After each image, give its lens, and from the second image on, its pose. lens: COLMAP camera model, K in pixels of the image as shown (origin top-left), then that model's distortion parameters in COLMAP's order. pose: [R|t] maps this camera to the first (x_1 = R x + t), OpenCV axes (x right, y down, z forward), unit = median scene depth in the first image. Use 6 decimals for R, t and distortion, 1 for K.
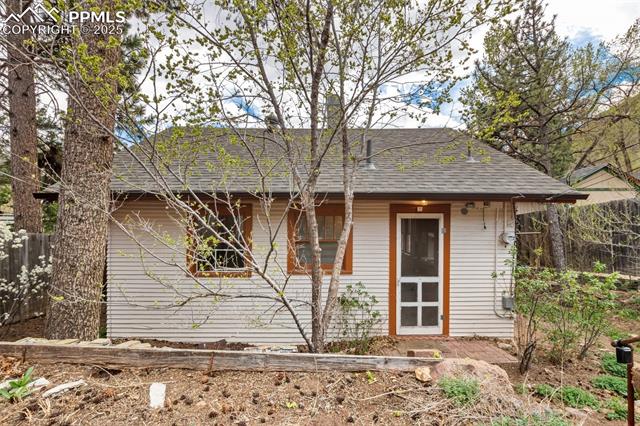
lens RADIAL K [[304.4, 0, 317.3], [0, 304.4, 215.1], [0, 0, 1]] dist [-0.000618, -0.000039]
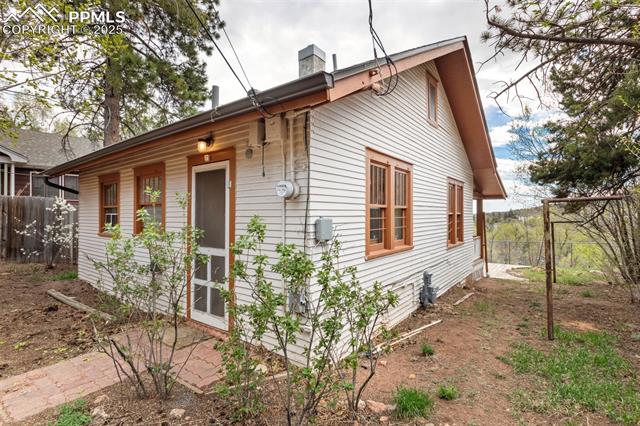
lens RADIAL K [[304.4, 0, 322.7], [0, 304.4, 211.1], [0, 0, 1]] dist [-0.000618, -0.000039]
pose [[0.797421, -0.011974, -0.603304, 1.016473], [0.006165, 0.999913, -0.011698, 0.122768], [0.603392, 0.005609, 0.797425, 0.569541]]
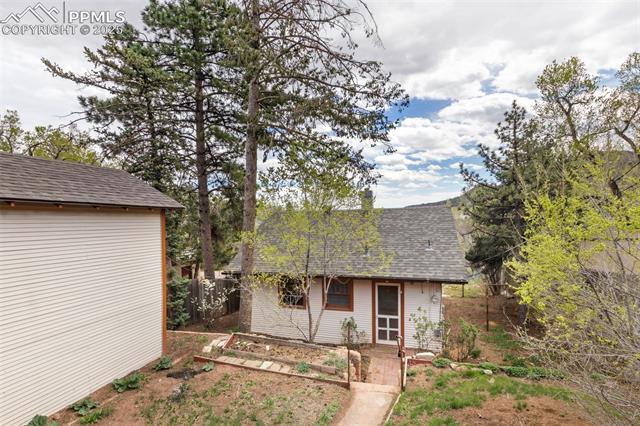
lens RADIAL K [[304.4, 0, 317.1], [0, 304.4, 217.5], [0, 0, 1]] dist [-0.000618, -0.000039]
pose [[0.960046, -0.009930, -0.279666, 0.453759], [0.010315, 0.999947, -0.000096, -0.434232], [0.279653, -0.002793, 0.960097, -1.017448]]
